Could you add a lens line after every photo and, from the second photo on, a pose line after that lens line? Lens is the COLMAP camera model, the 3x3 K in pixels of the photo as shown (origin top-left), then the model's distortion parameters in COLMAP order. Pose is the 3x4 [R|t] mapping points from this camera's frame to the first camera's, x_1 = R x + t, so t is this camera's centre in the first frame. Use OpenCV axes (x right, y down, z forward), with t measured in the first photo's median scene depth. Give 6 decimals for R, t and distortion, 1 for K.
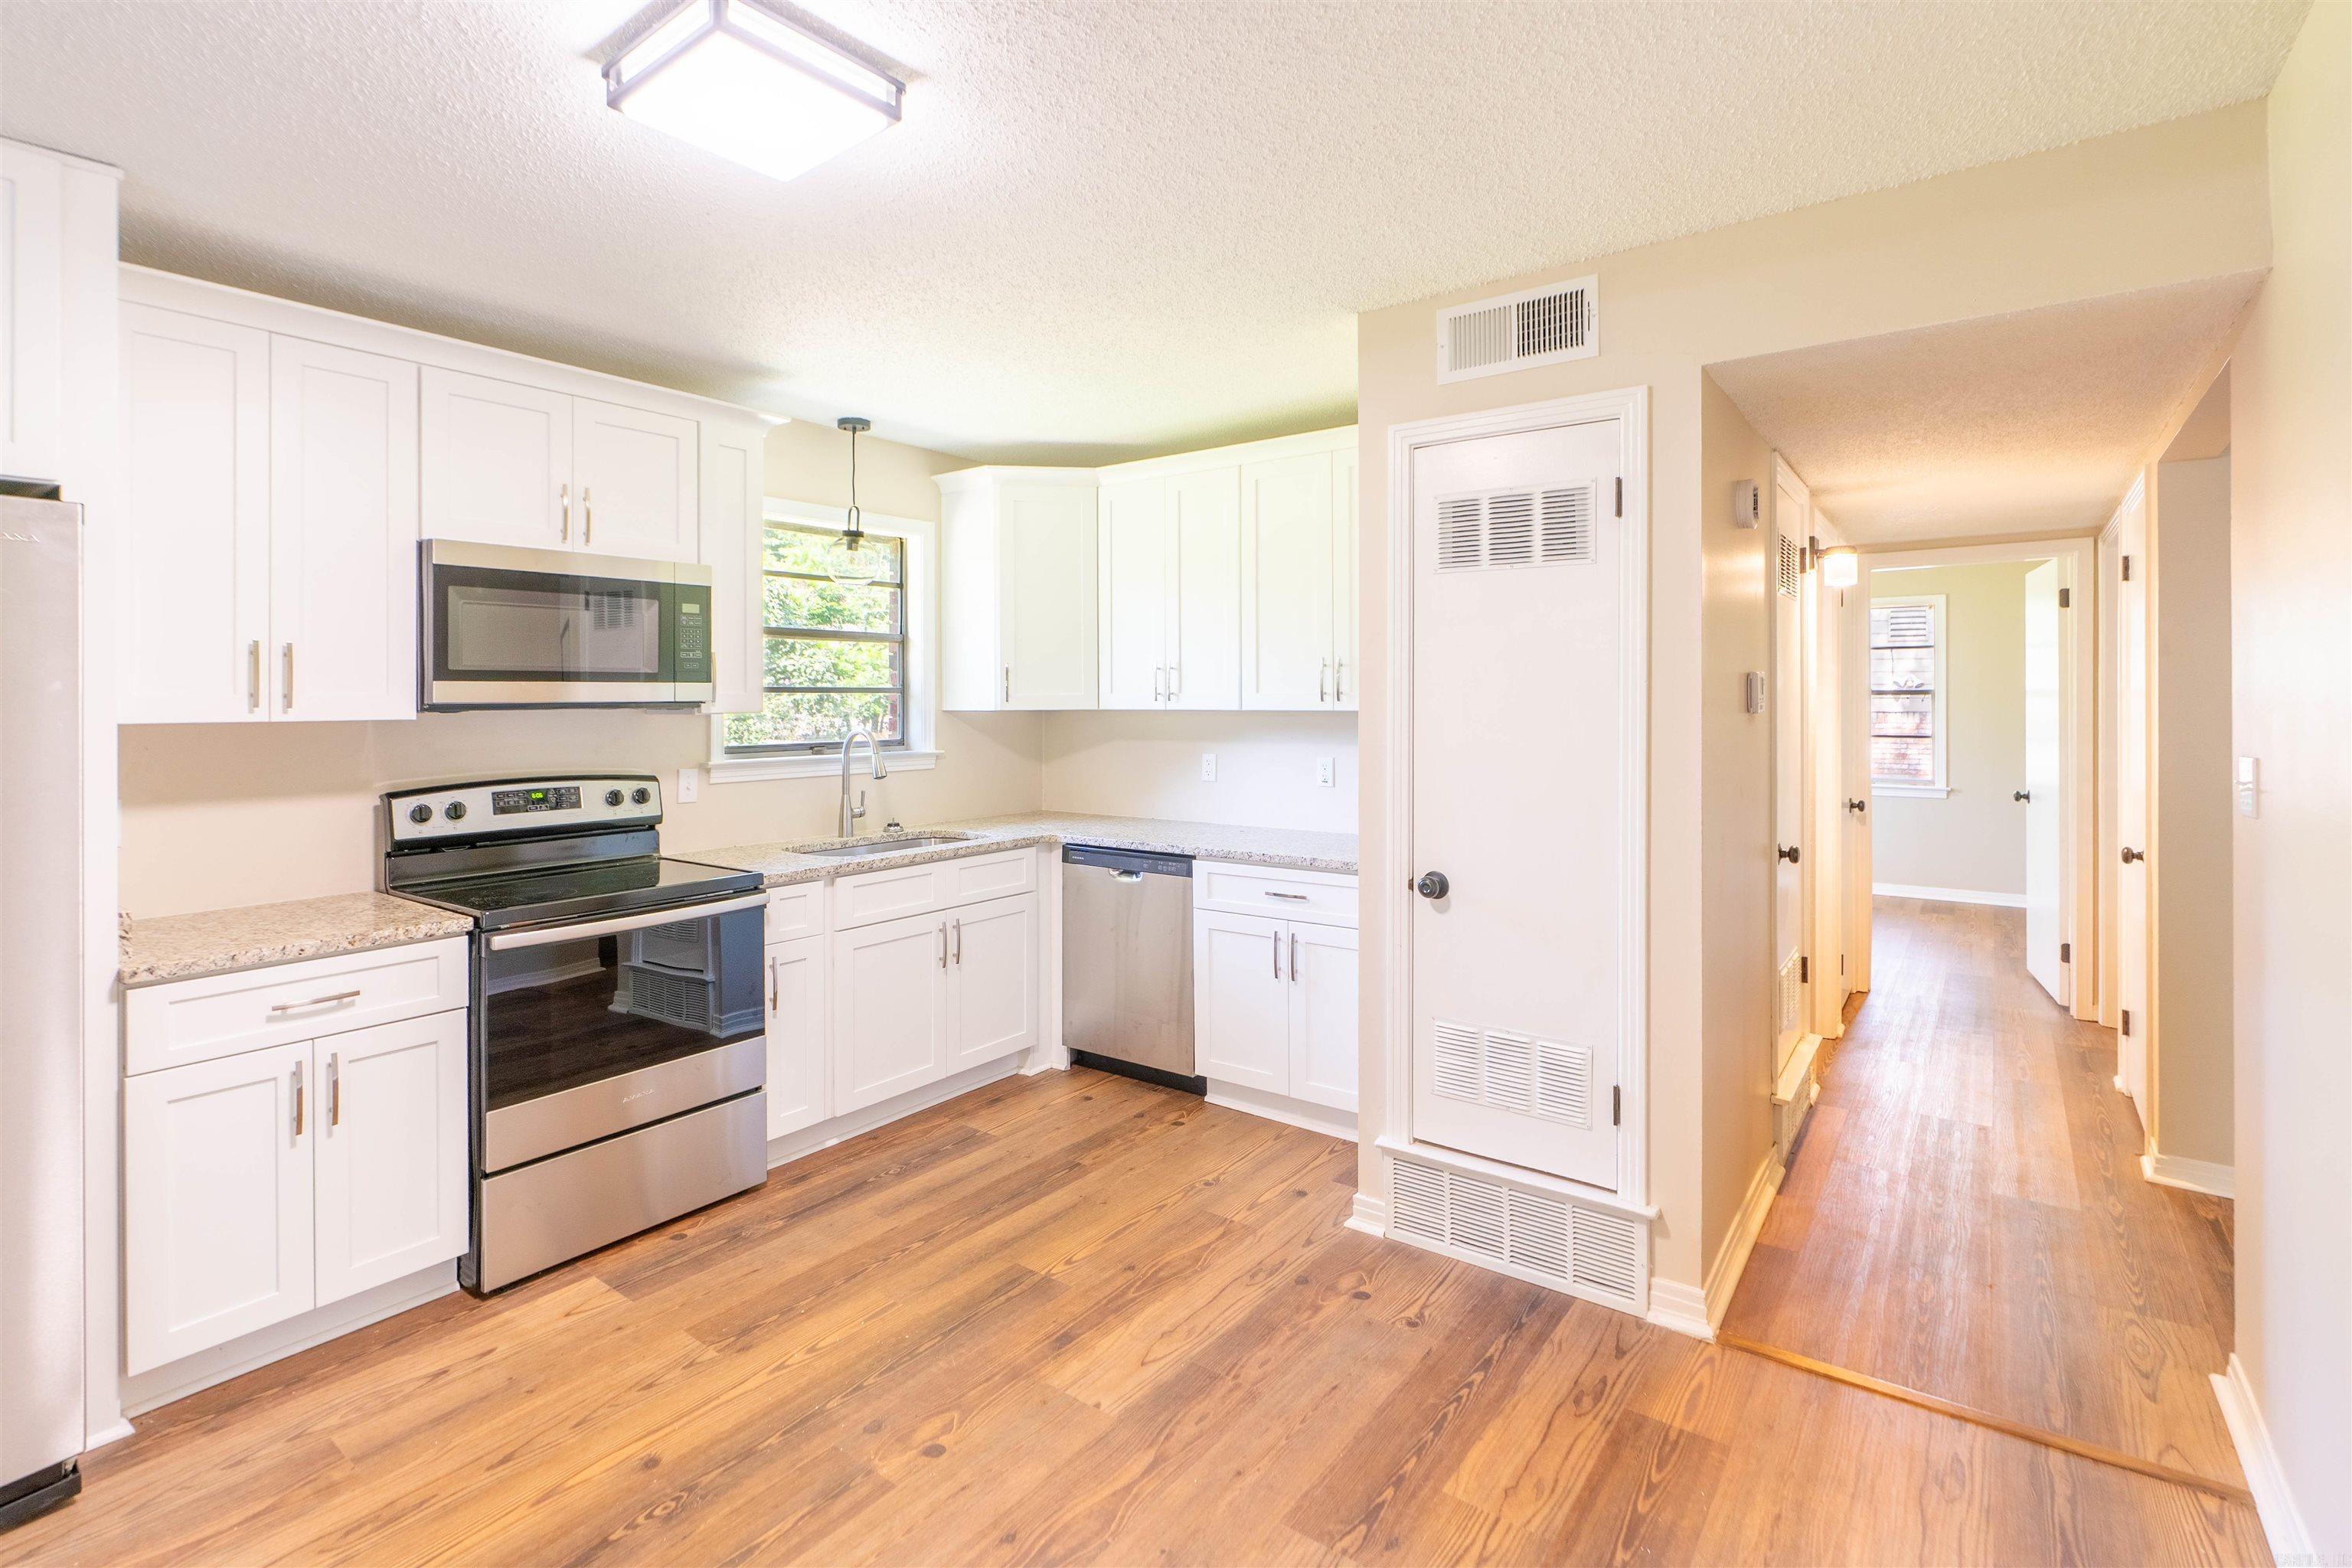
lens RADIAL K [[1103.6, 0, 1136.1], [0, 1103.6, 704.4], [0, 0, 1]] dist [-0.014987, 0.004628]
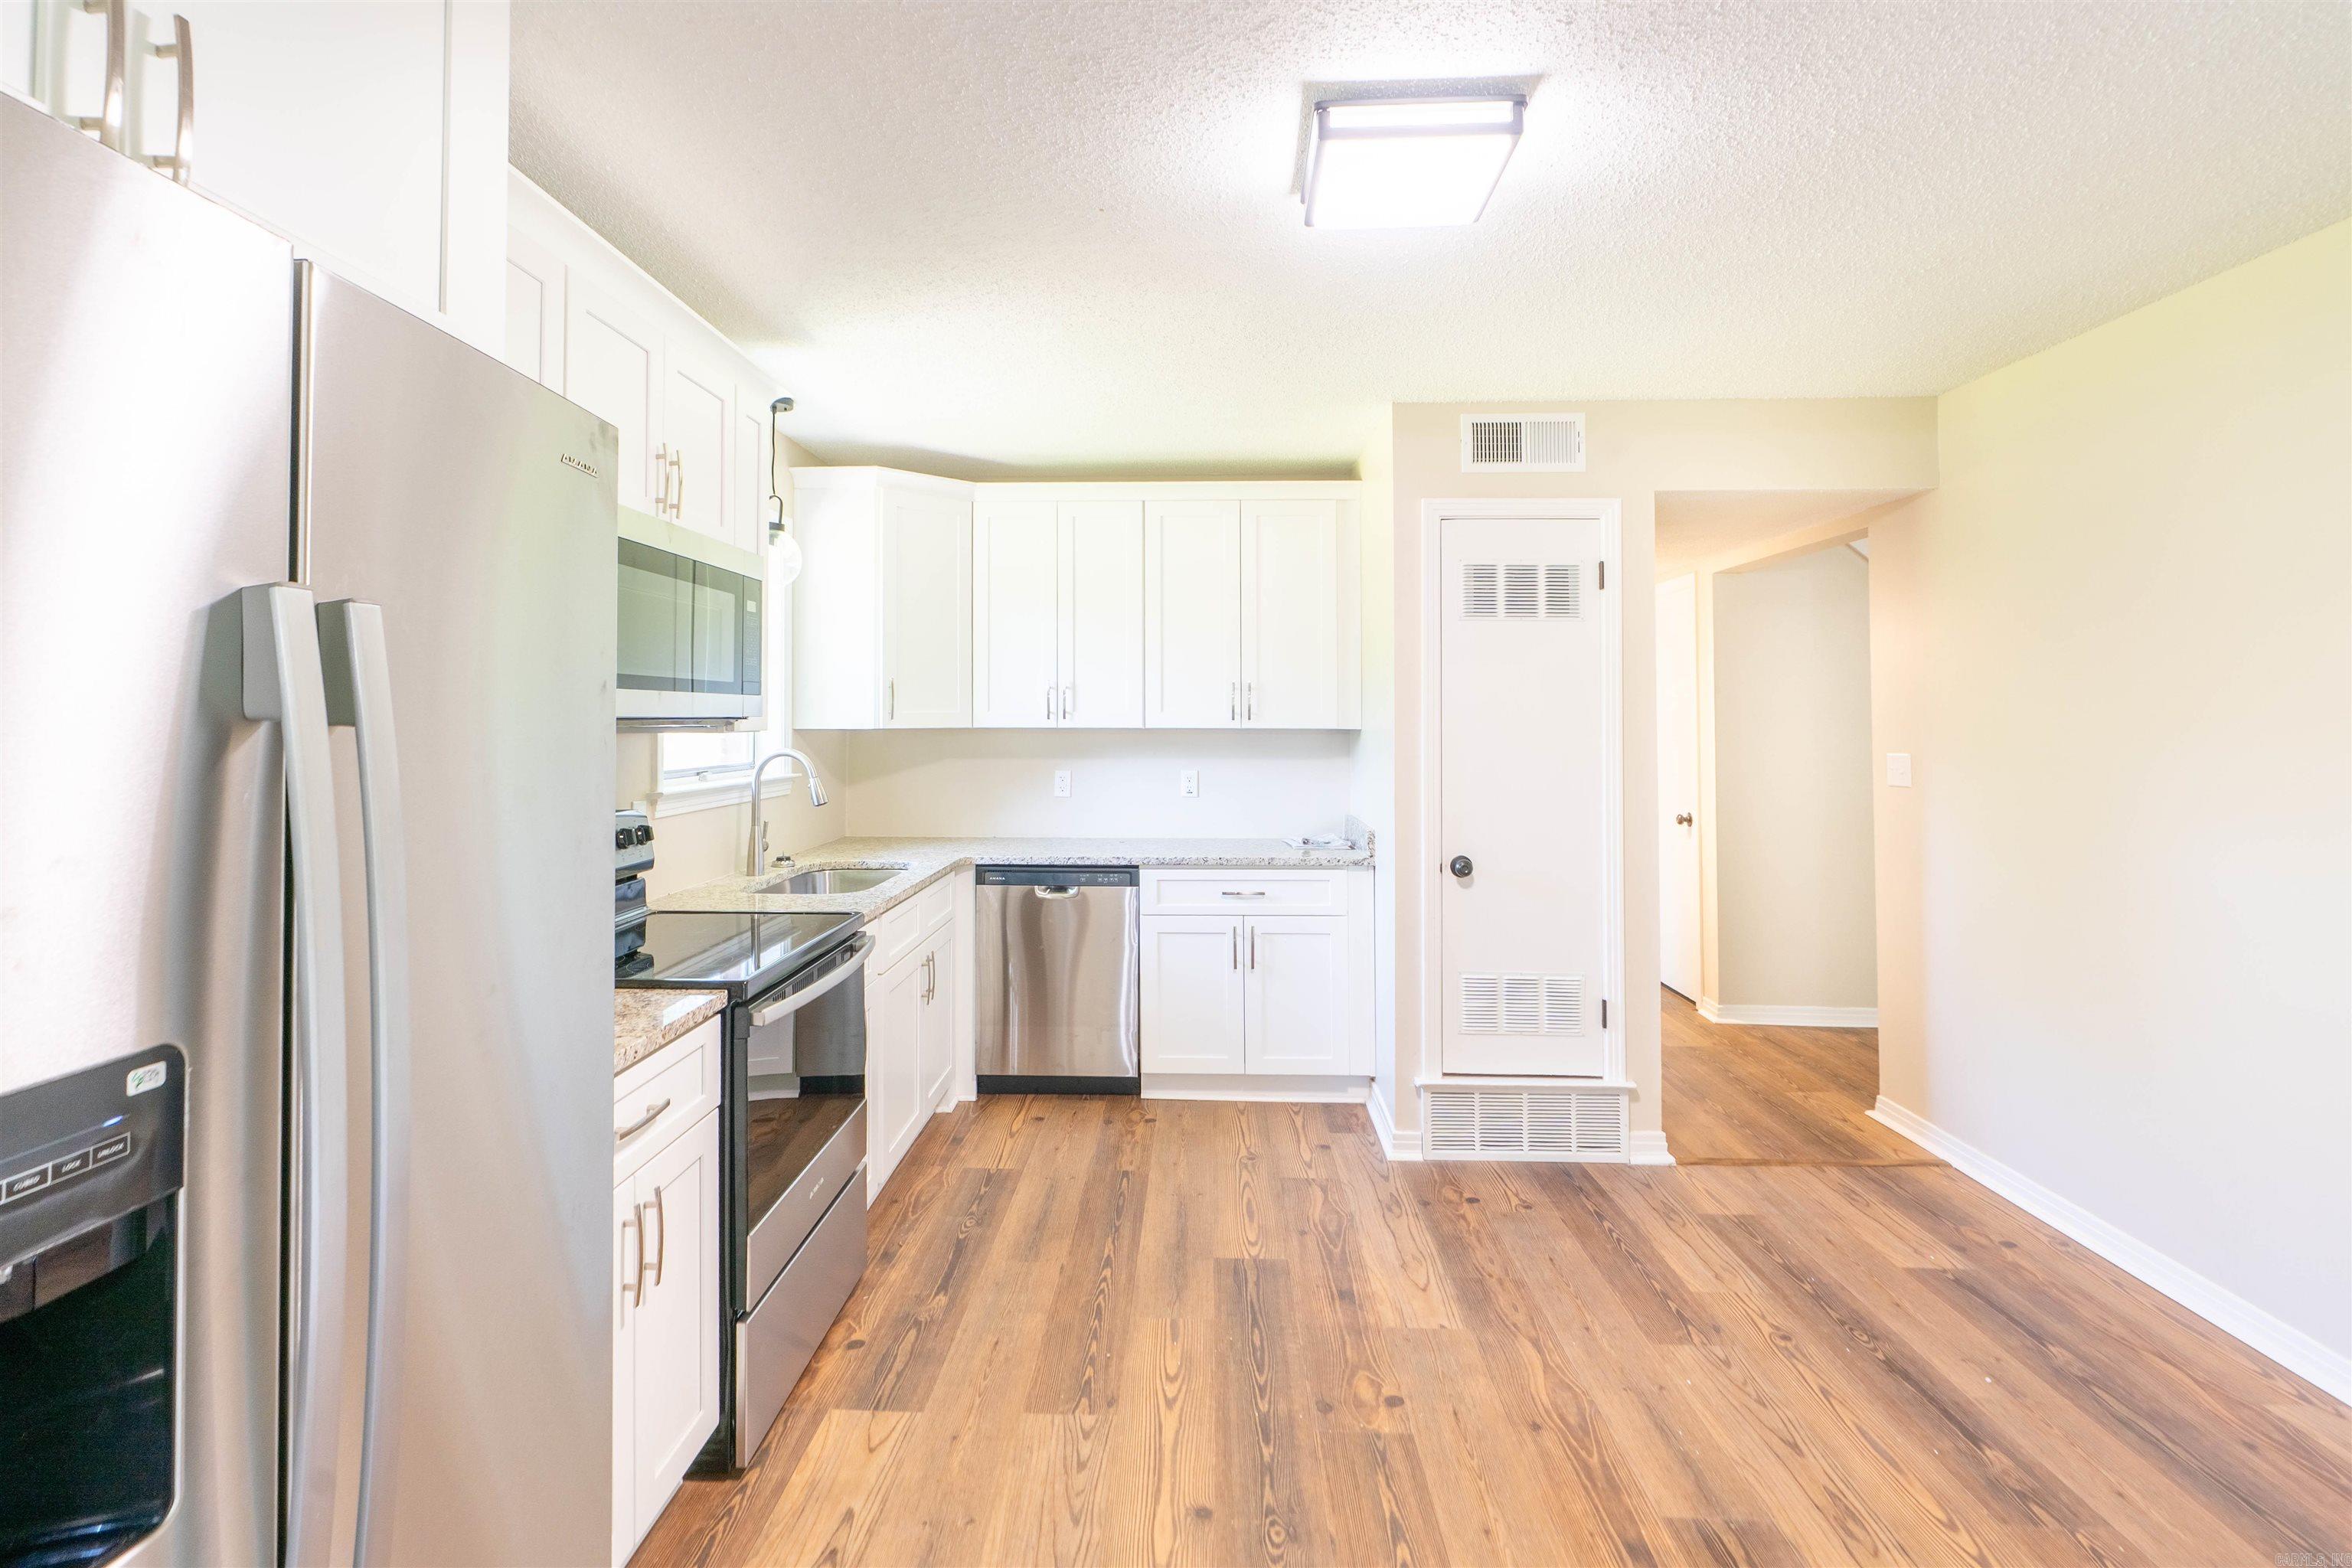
lens RADIAL K [[1103.6, 0, 1177.9], [0, 1103.6, 683.8], [0, 0, 1]] dist [-0.014987, 0.004628]
pose [[0.820724, 0.022164, 0.570895, -0.709726], [-0.001910, 0.999348, -0.036053, 0.001388], [-0.571322, 0.028499, 0.820231, 0.141812]]
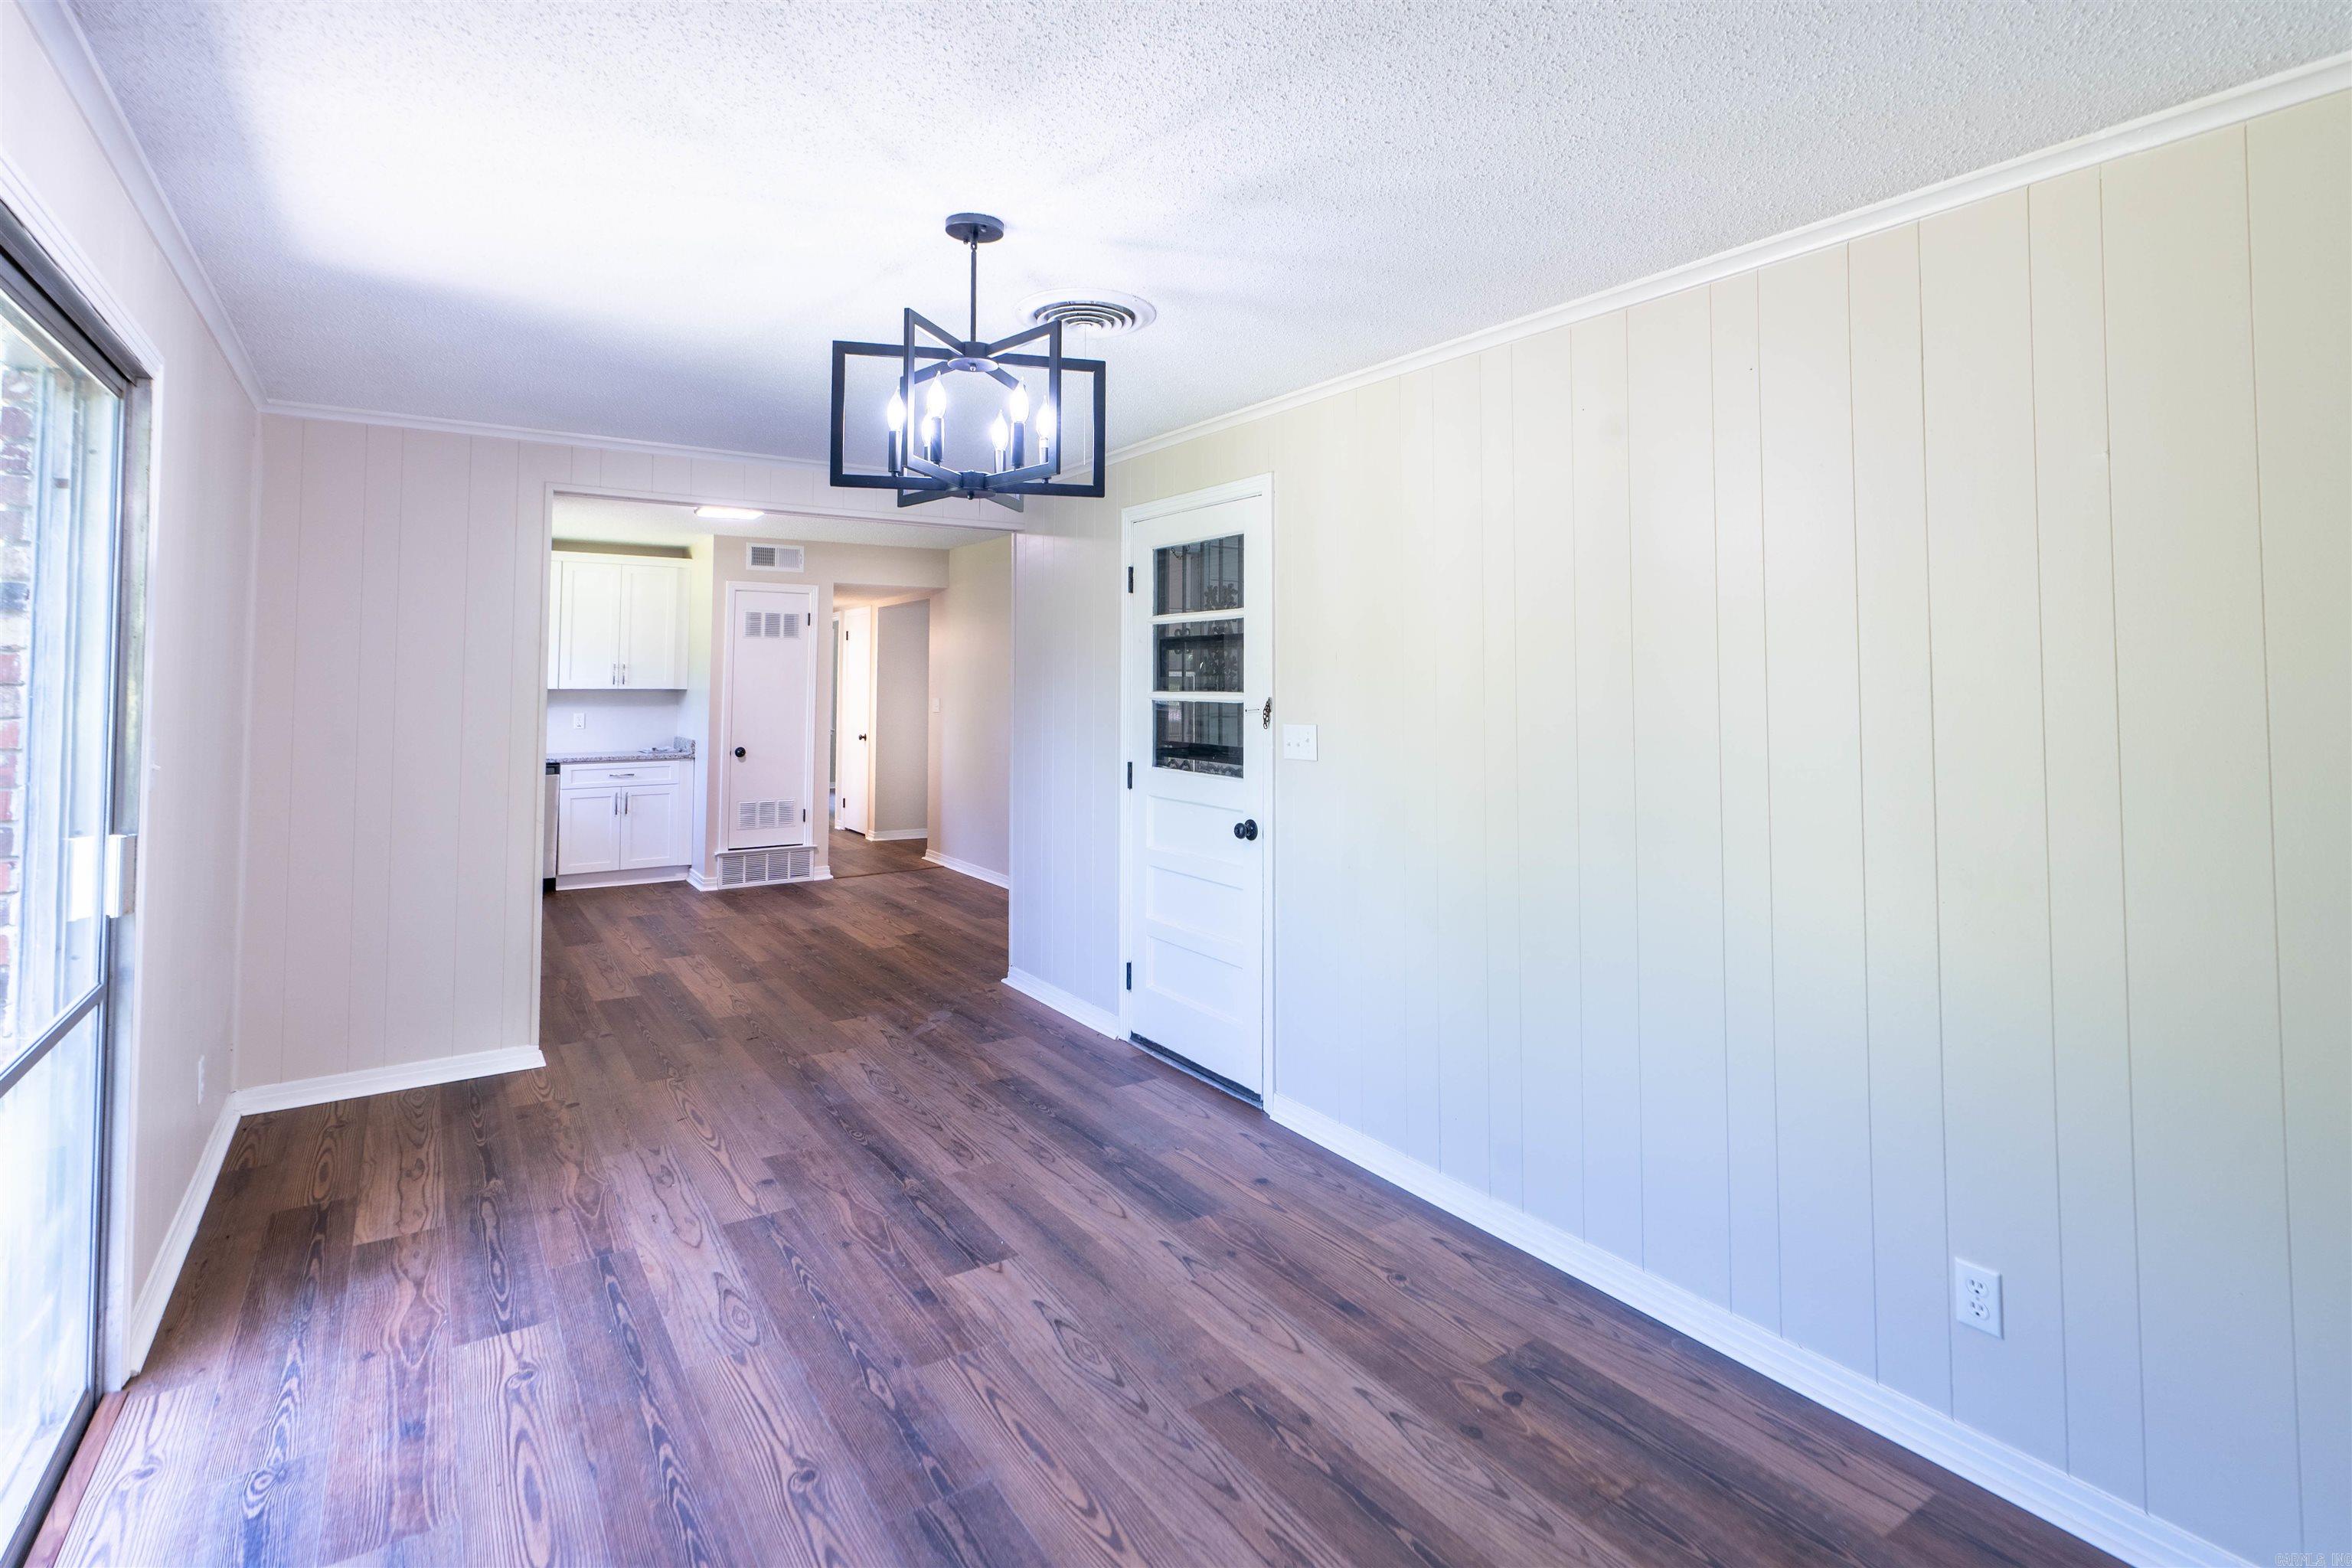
lens RADIAL K [[1103.6, 0, 1155.0], [0, 1103.6, 623.5], [0, 0, 1]] dist [-0.014987, 0.004628]
pose [[0.351249, 0.060116, 0.934350, -1.903275], [0.000515, 0.997924, -0.064400, 0.023083], [-0.936282, 0.023101, 0.350489, -0.908858]]
